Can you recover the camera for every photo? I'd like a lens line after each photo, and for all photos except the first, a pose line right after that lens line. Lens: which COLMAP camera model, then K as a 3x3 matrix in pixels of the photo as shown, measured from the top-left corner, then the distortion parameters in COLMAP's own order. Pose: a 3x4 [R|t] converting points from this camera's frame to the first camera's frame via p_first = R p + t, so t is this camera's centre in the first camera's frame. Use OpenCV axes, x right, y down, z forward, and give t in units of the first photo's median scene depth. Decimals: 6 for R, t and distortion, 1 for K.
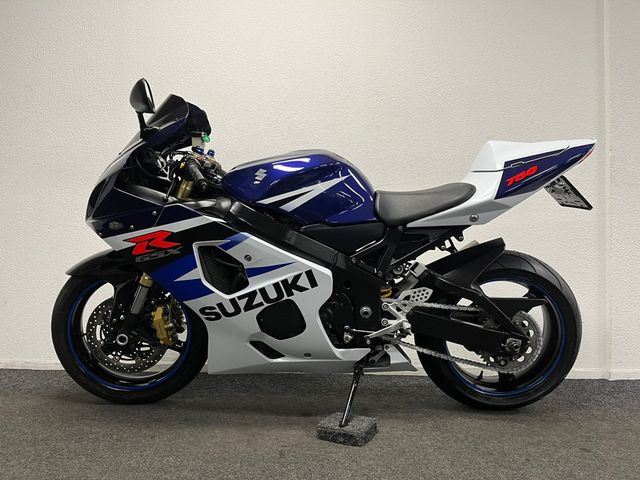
lens RADIAL K [[486.8, 0, 320.0], [0, 486.8, 240.0], [0, 0, 1]] dist [0.059354, -0.003508]
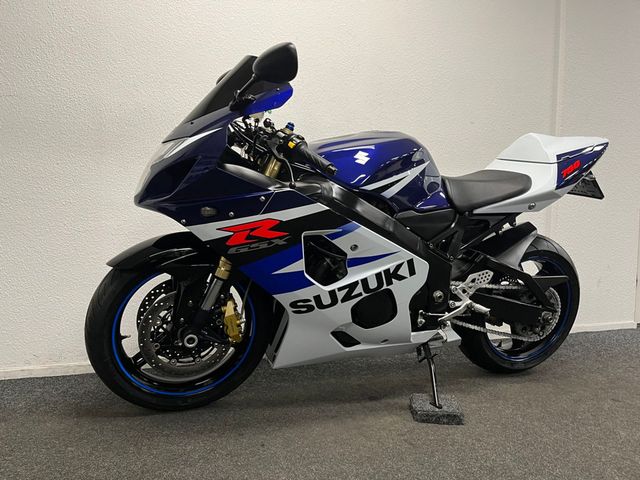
lens RADIAL K [[486.8, 0, 320.0], [0, 486.8, 240.0], [0, 0, 1]] dist [0.059354, -0.003508]
pose [[0.937011, -0.012837, 0.349064, -0.514872], [-0.016682, 0.996539, 0.081429, -0.051219], [-0.348902, -0.082123, 0.933554, 0.136981]]
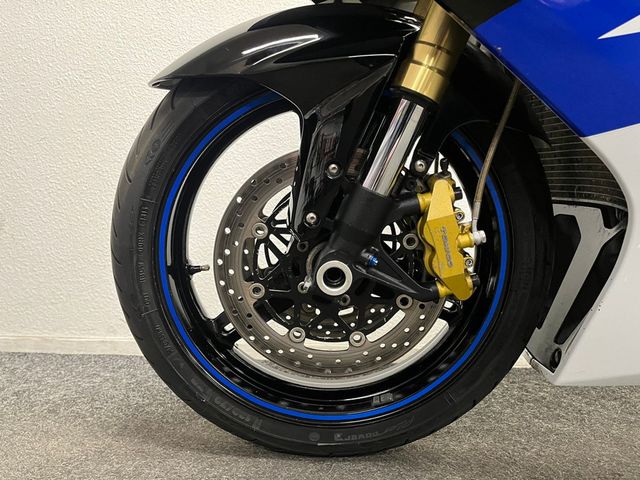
lens RADIAL K [[486.8, 0, 320.0], [0, 486.8, 240.0], [0, 0, 1]] dist [0.059354, -0.003508]
pose [[0.999742, 0.004074, -0.022329, -0.426844], [-0.003067, 0.998985, 0.044950, 0.172854], [0.022489, -0.044870, 0.998740, 0.723654]]
